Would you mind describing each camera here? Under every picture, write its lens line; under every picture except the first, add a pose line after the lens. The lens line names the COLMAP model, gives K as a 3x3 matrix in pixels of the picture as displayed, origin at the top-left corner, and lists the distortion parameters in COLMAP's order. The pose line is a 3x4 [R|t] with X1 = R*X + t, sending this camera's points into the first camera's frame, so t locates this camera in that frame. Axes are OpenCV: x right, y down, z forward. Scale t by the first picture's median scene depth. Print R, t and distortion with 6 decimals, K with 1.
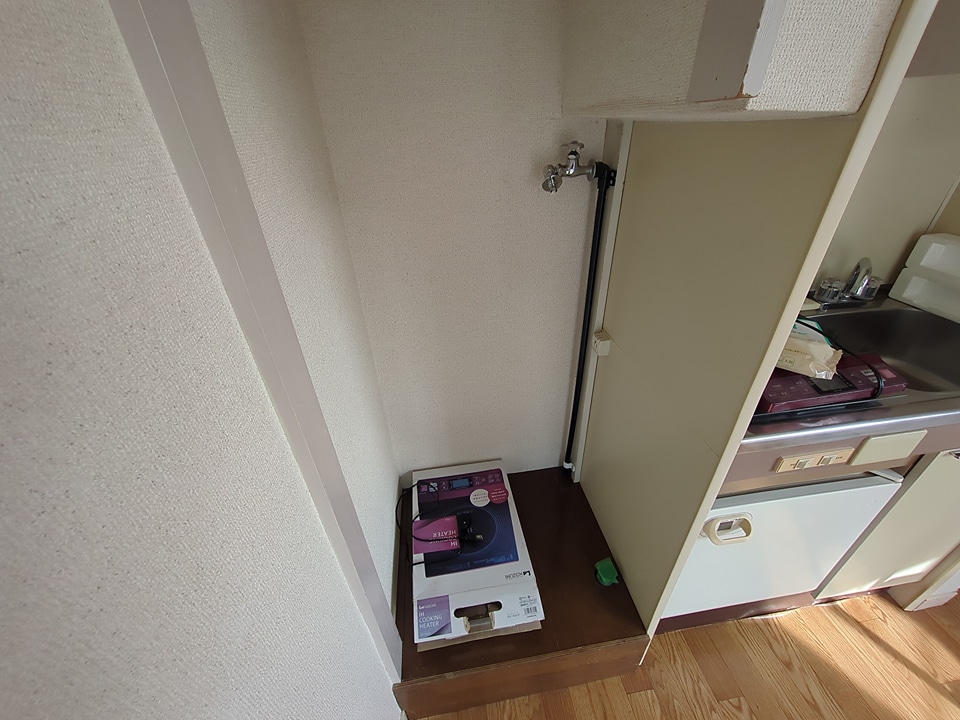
lens RADIAL K [[378.1, 0, 482.1], [0, 378.1, 360.1], [0, 0, 1]] dist [0.002391, 0.000060]
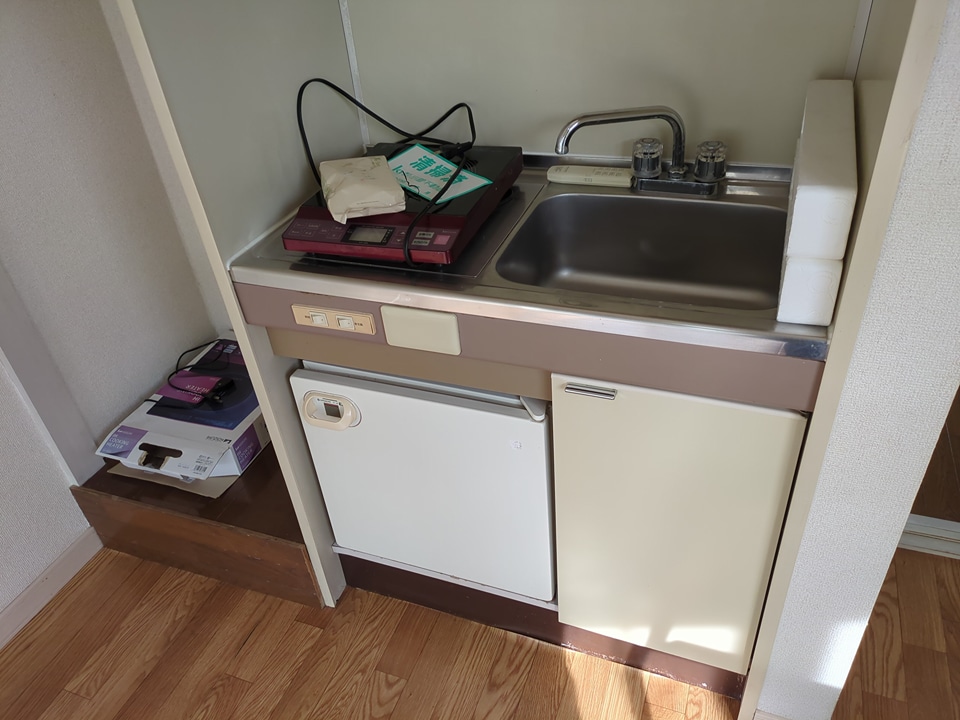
lens RADIAL K [[716.8, 0, 480.0], [0, 716.8, 367.0], [0, 0, 1]] dist [0.051370, -0.040429]
pose [[0.873425, 0.256719, -0.413792, 1.215885], [-0.217163, 0.965916, 0.140877, 0.041954], [0.435854, -0.033185, 0.899405, -0.213259]]
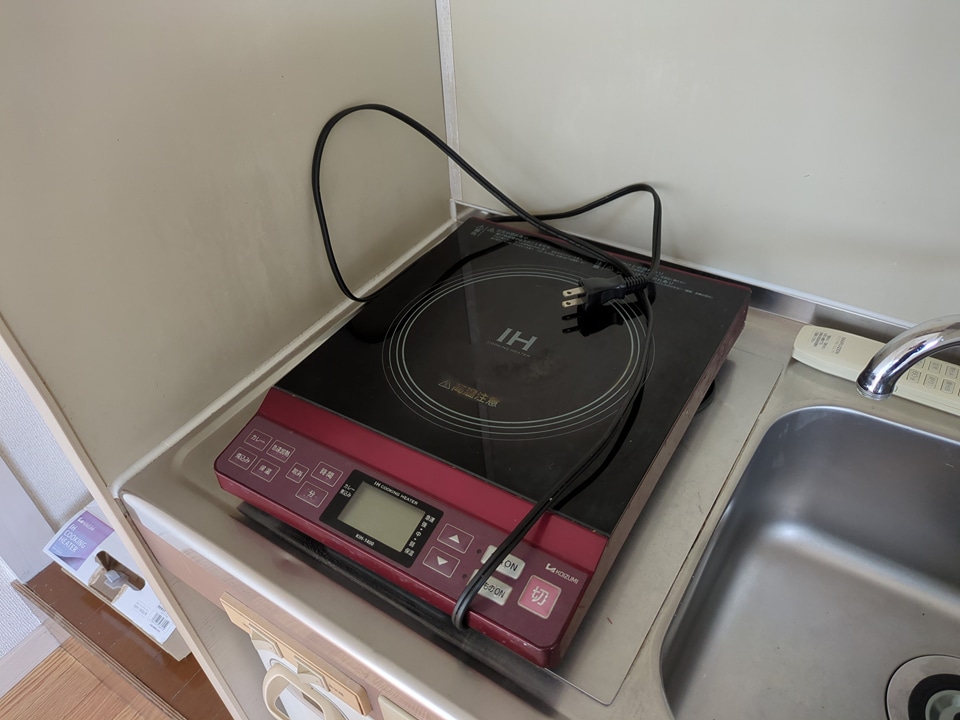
lens RADIAL K [[716.8, 0, 477.6], [0, 716.8, 357.5], [0, 0, 1]] dist [0.051370, -0.040429]
pose [[0.743224, 0.433620, -0.509502, 0.835095], [-0.337422, 0.900532, 0.274205, -0.198543], [0.577724, -0.031878, 0.815610, 0.316703]]
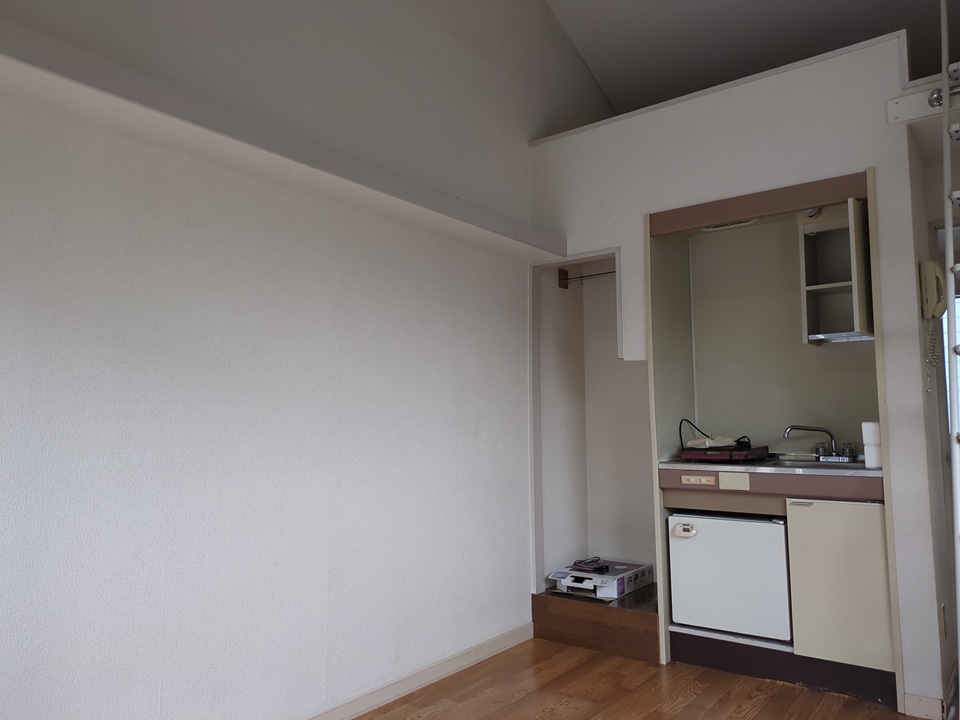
lens RADIAL K [[716.8, 0, 474.7], [0, 716.8, 367.0], [0, 0, 1]] dist [0.051370, -0.040429]
pose [[0.701164, -0.028650, -0.712424, 2.034822], [-0.391385, 0.819729, -0.418164, 1.374469], [0.595976, 0.572034, 0.563552, -1.809270]]
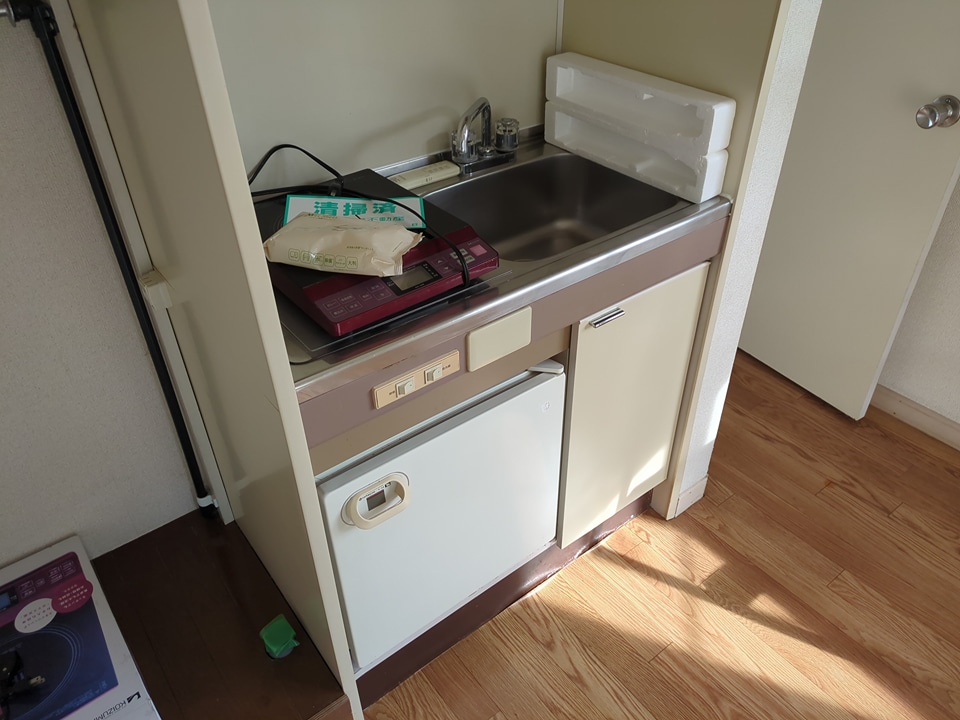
lens RADIAL K [[716.8, 0, 481.5], [0, 716.8, 348.0], [0, 0, 1]] dist [0.051370, -0.040429]
pose [[0.869527, -0.268276, 0.414670, 0.256455], [0.247765, 0.963260, 0.103651, 0.053009], [-0.427242, 0.012614, 0.904049, -0.254193]]
